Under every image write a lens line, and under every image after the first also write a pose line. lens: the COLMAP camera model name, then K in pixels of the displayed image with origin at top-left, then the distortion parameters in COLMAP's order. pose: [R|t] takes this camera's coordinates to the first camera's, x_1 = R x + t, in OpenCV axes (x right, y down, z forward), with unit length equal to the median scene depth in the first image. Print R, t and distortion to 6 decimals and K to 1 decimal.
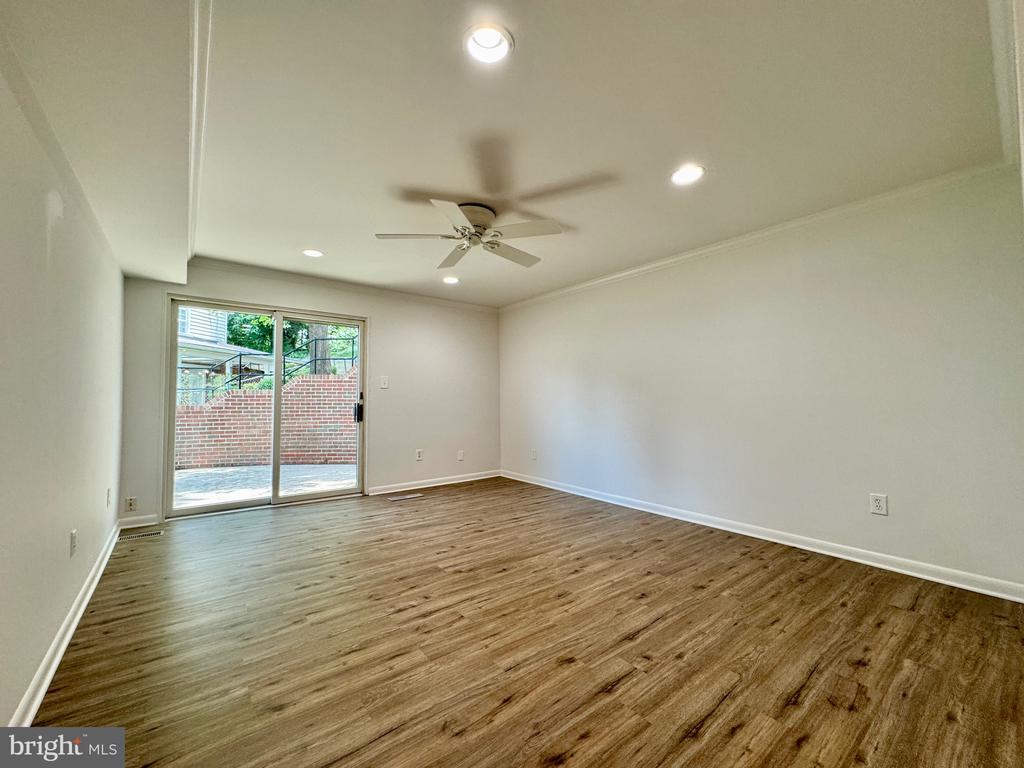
lens RADIAL K [[410.9, 0, 512.8], [0, 410.9, 379.2], [0, 0, 1]] dist [0.000536, 0.000007]
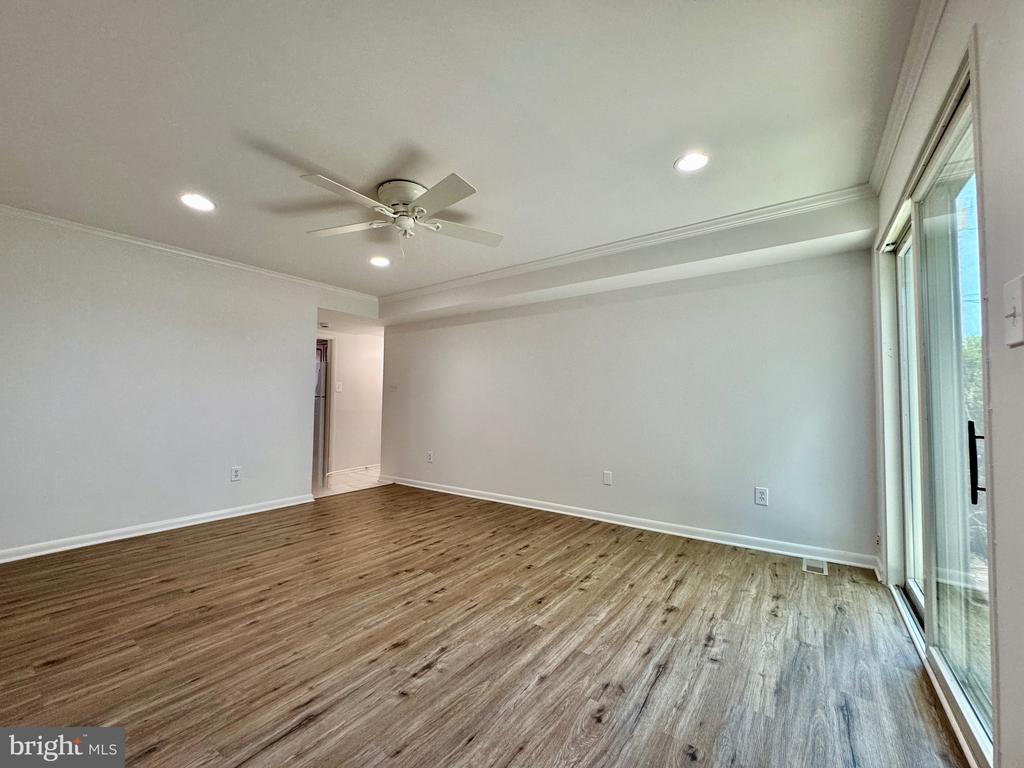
lens RADIAL K [[410.9, 0, 511.8], [0, 410.9, 384.9], [0, 0, 1]] dist [0.000536, 0.000007]
pose [[-0.962988, -0.013243, -0.269218, -0.095416], [0.010882, 0.996068, -0.087921, 0.097254], [0.269323, -0.087596, -0.959058, 2.044902]]
